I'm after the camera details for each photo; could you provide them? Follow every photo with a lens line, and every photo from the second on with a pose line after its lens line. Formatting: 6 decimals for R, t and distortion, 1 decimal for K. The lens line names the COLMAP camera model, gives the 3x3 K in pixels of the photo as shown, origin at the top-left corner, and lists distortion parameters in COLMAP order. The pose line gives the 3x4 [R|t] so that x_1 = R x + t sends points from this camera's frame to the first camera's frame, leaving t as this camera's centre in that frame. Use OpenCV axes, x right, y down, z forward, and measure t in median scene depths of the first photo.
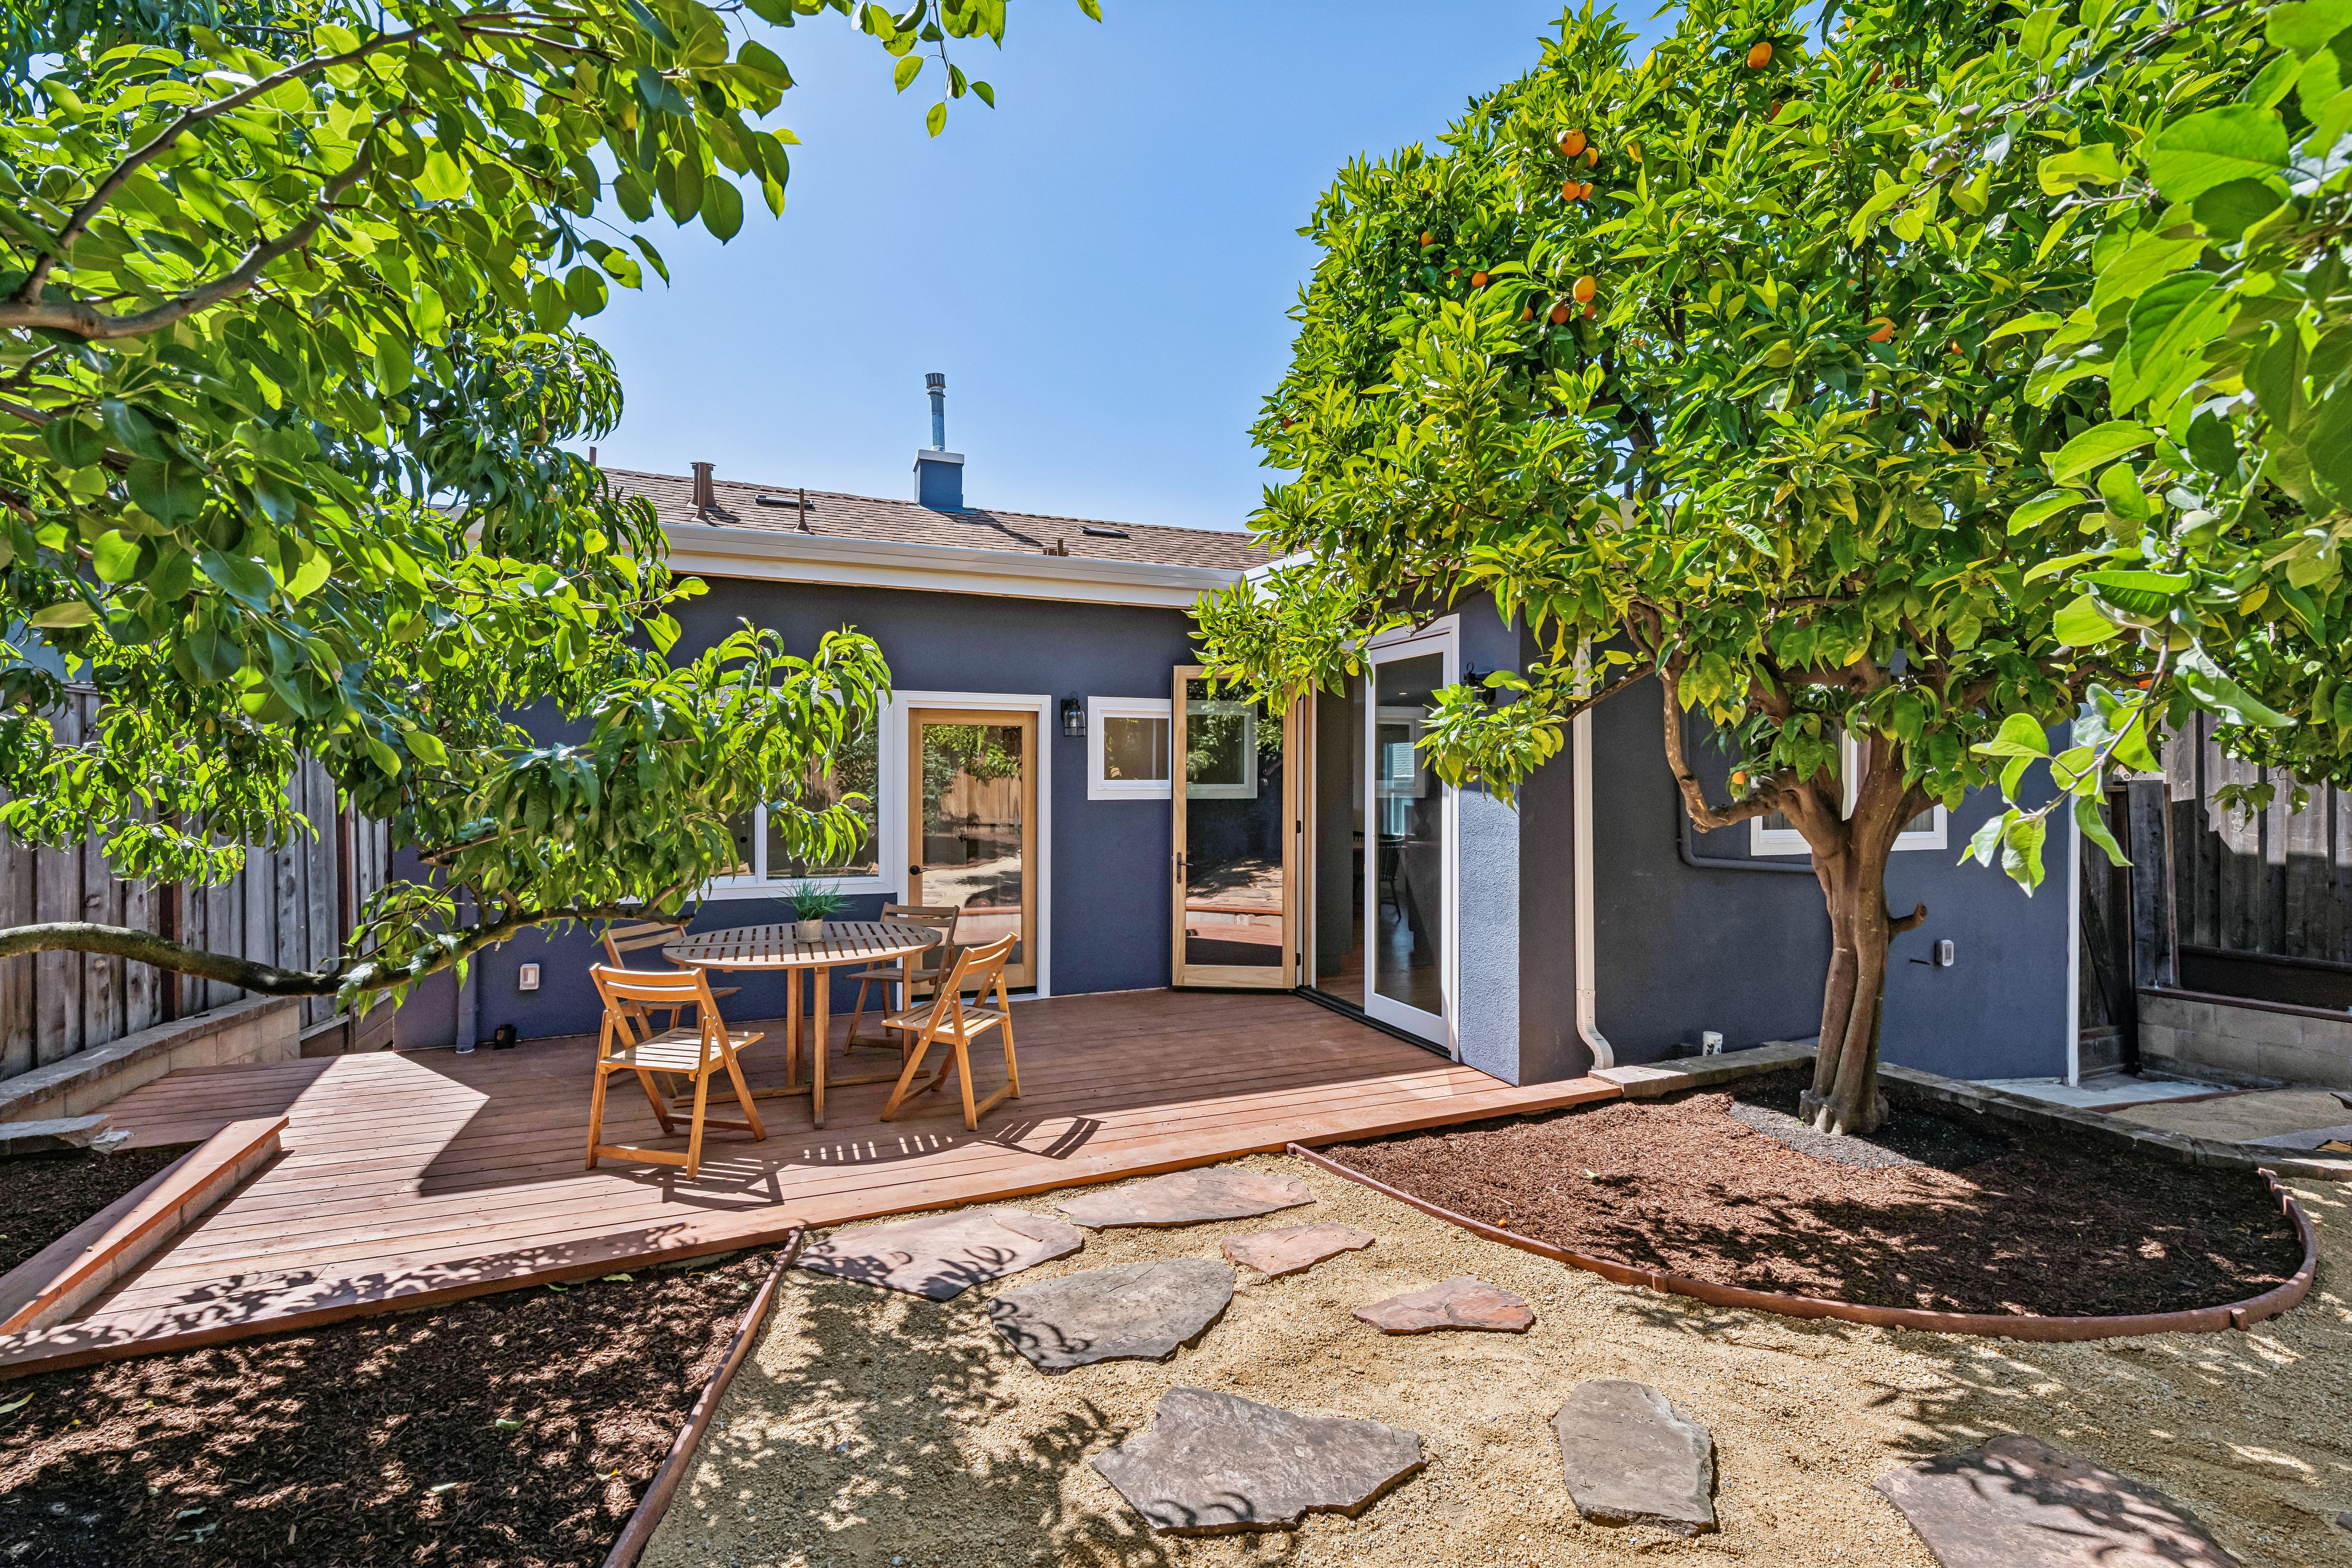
lens RADIAL K [[1035.8, 0, 1176.0], [0, 1035.8, 784.0], [0, 0, 1]] dist [0.003572, 0.000193]
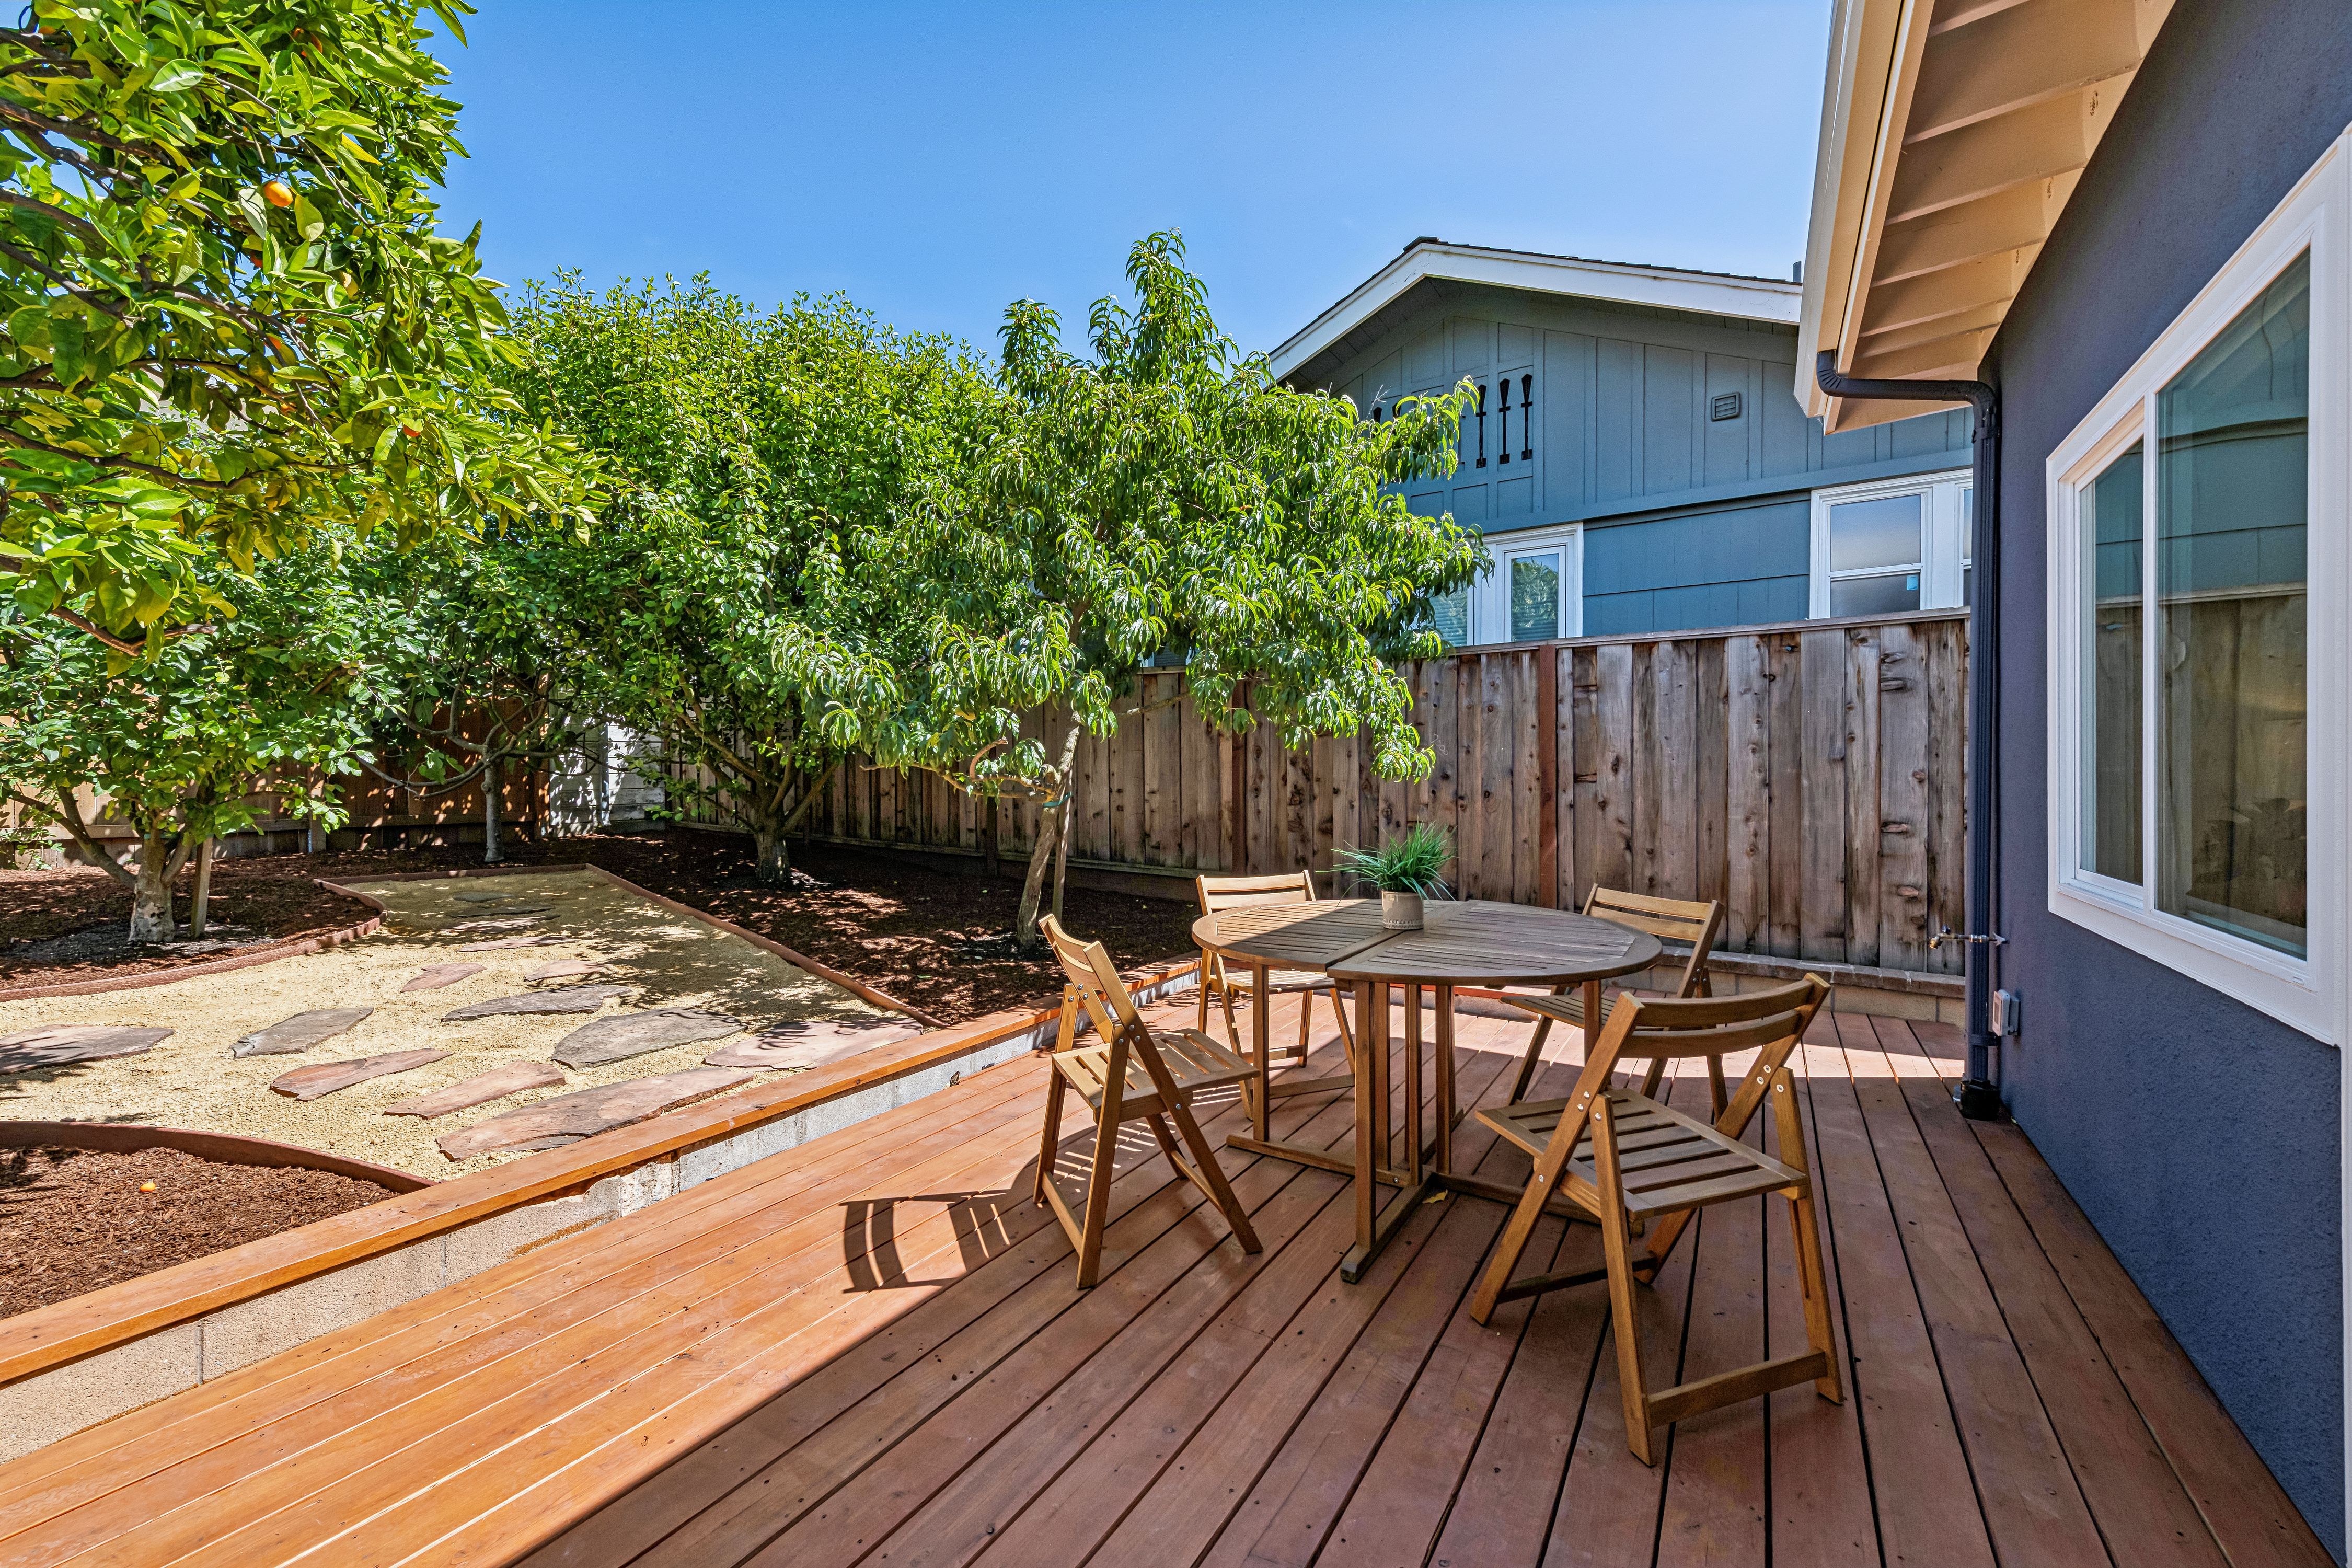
lens RADIAL K [[922.7, 0, 1171.4], [0, 922.7, 781.8], [0, 0, 1]] dist [0.009494, -0.000344]
pose [[-0.809668, -0.000536, -0.586888, 0.083592], [-0.006801, 0.999941, 0.008469, 0.078509], [0.586849, 0.010848, -0.809624, 1.698492]]
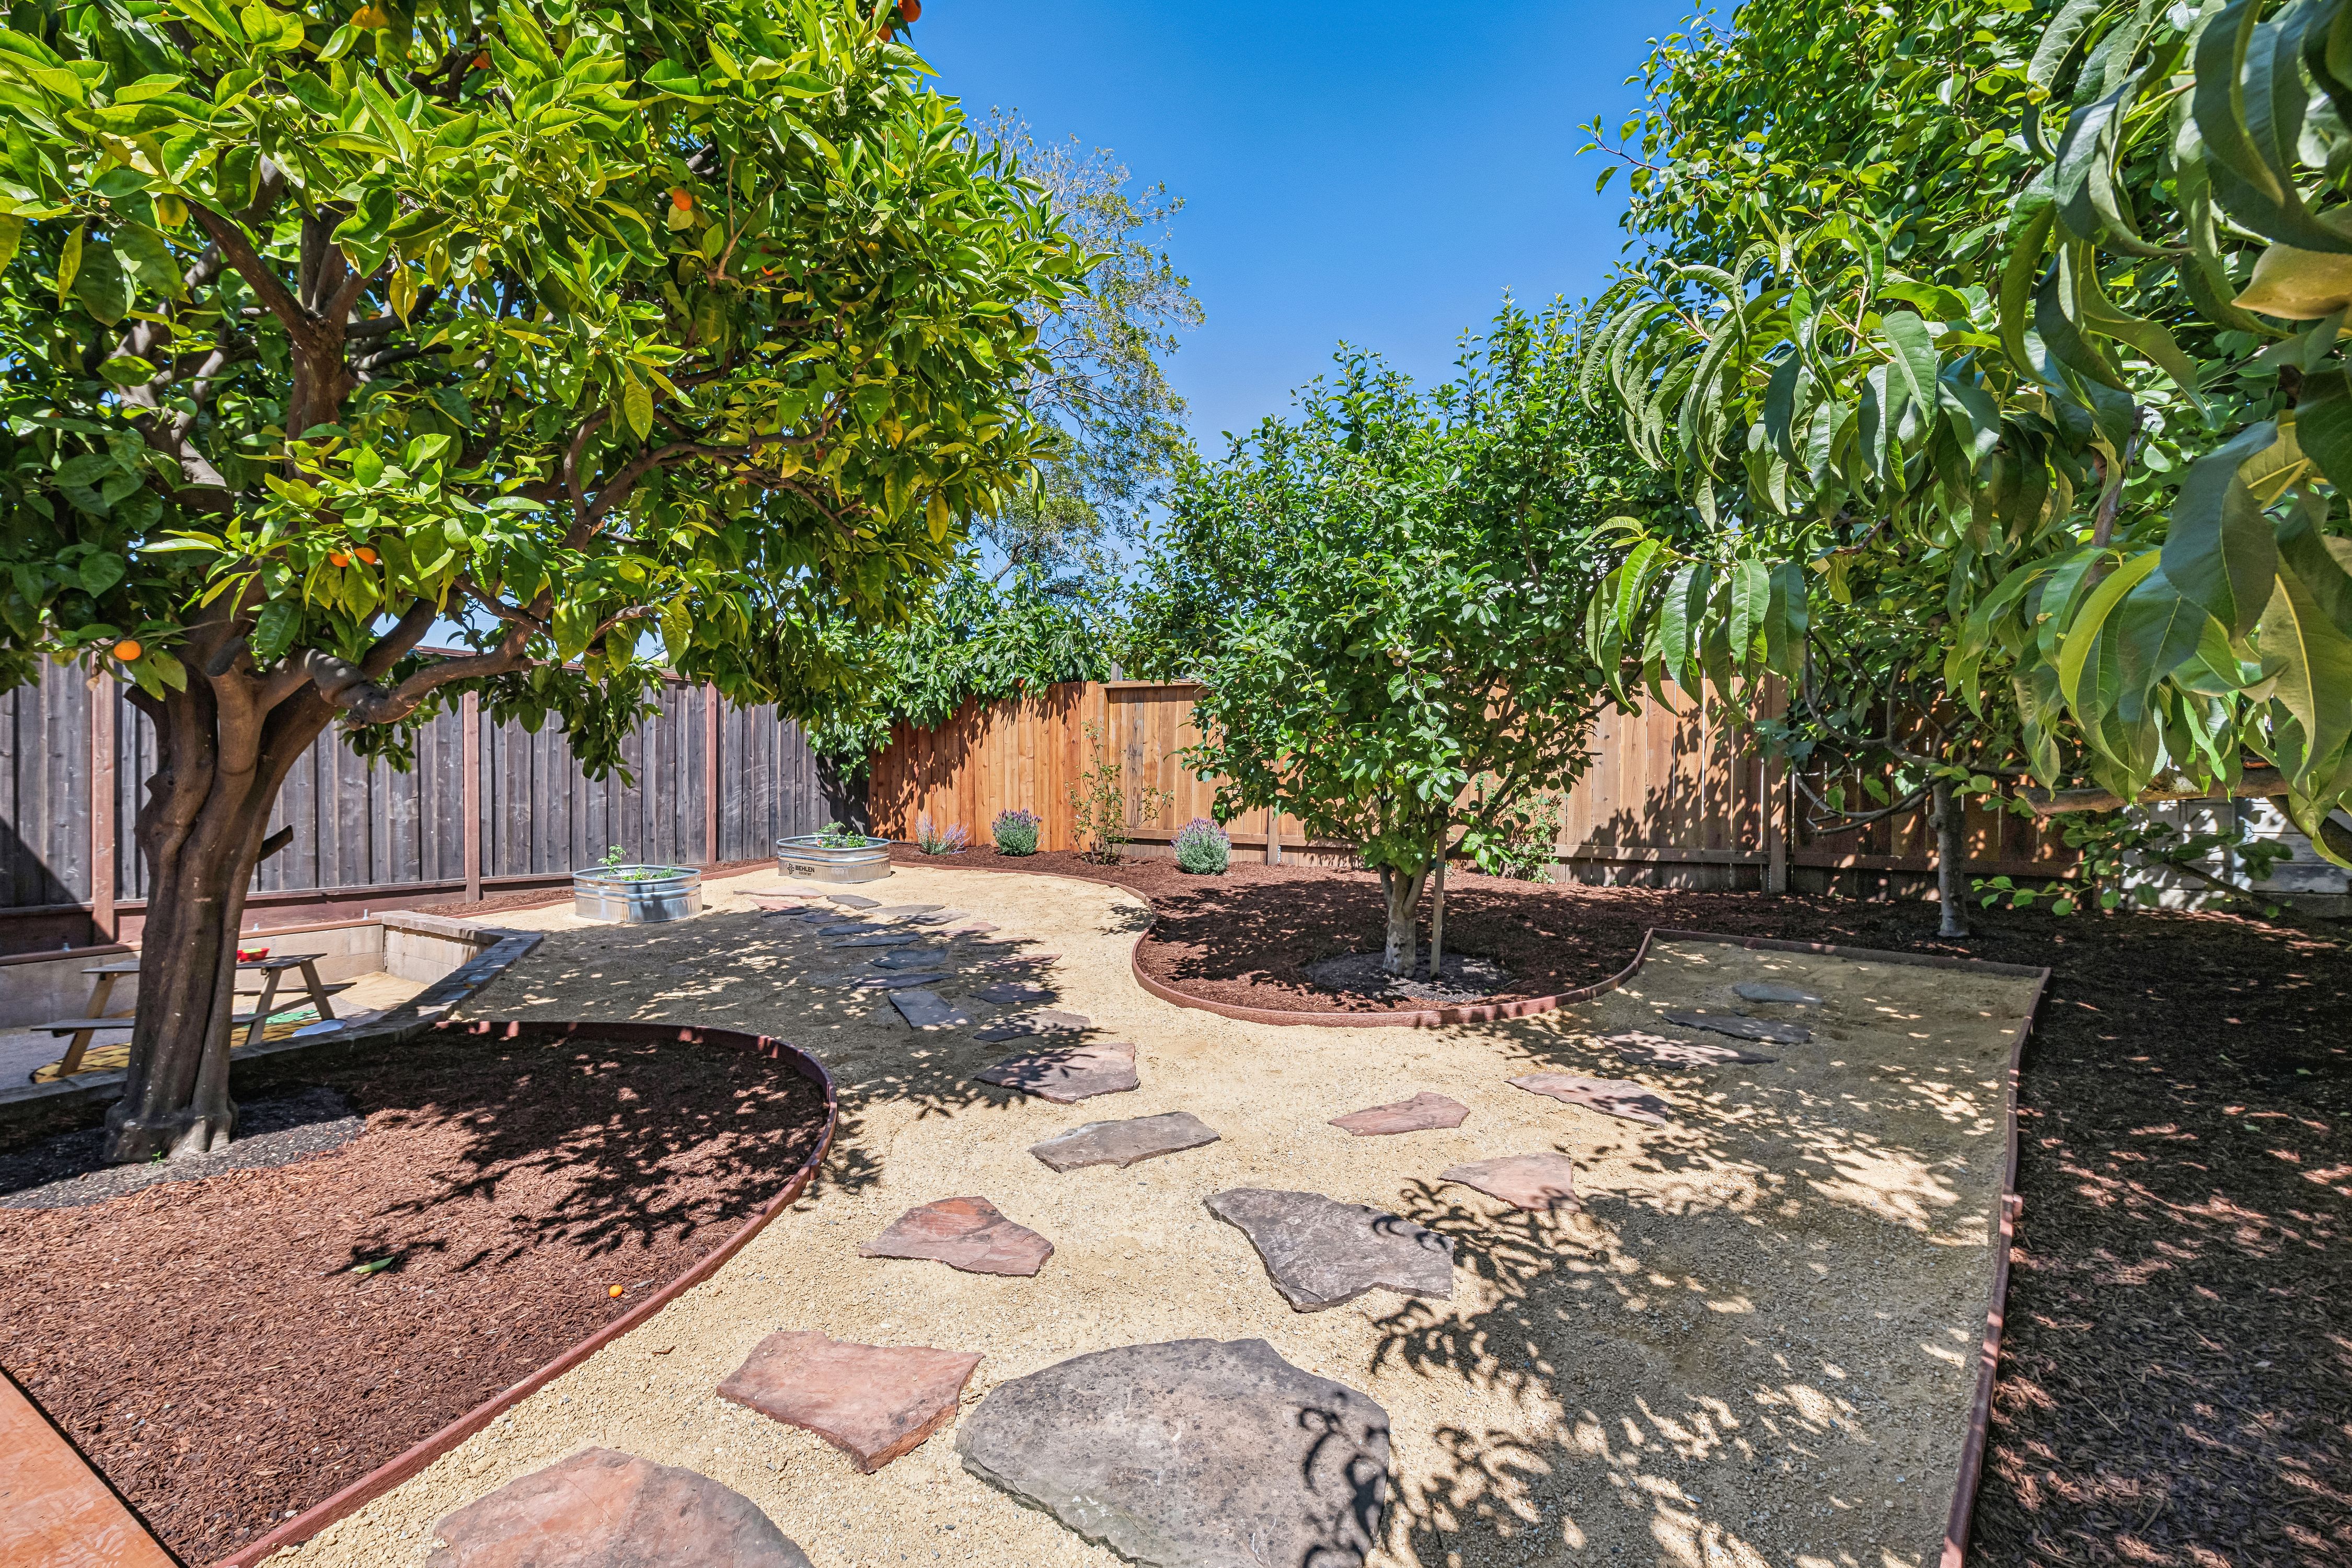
lens RADIAL K [[974.4, 0, 1153.8], [0, 974.4, 788.4], [0, 0, 1]] dist [0.000607, -0.000123]
pose [[-0.607406, -0.009945, 0.794330, -0.333869], [-0.007565, 0.999949, 0.006735, 0.070915], [-0.794356, -0.001919, -0.607450, 0.910459]]
